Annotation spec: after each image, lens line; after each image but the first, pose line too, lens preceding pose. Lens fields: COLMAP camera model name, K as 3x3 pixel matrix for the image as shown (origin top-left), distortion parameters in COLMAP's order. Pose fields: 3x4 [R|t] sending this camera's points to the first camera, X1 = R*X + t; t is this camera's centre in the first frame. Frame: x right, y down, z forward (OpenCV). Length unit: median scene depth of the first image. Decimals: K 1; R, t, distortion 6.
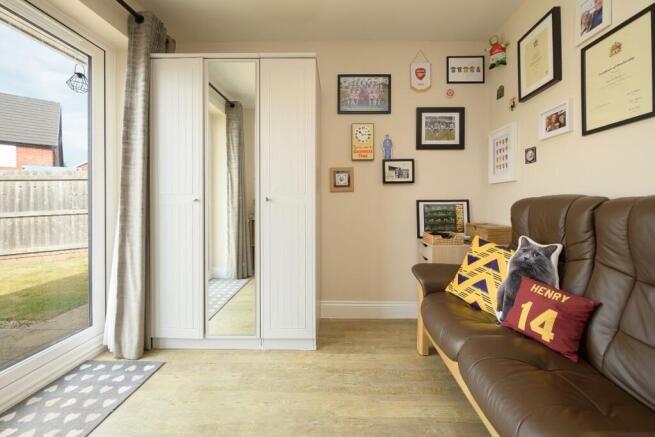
lens RADIAL K [[268.5, 0, 329.5], [0, 268.5, 202.6], [0, 0, 1]] dist [-0.000444, 0.000281]
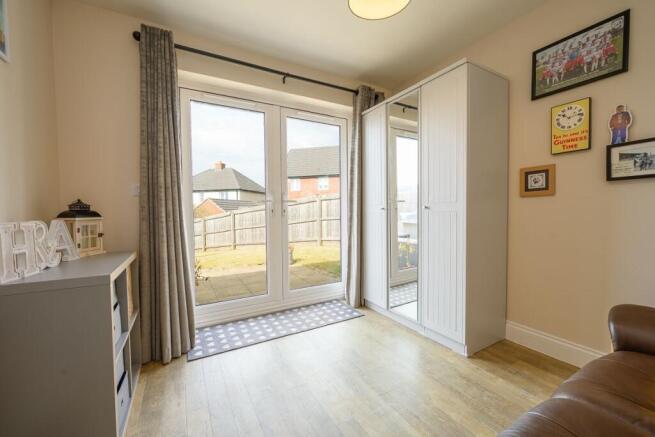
lens RADIAL K [[263.9, 0, 327.5], [0, 263.9, 218.5], [0, 0, 1]] dist [-0.001828, -0.000068]
pose [[0.505403, 0.021160, -0.862624, 0.459914], [0.005743, 0.999595, 0.027885, 0.001210], [0.862864, -0.019047, 0.505077, 0.055963]]
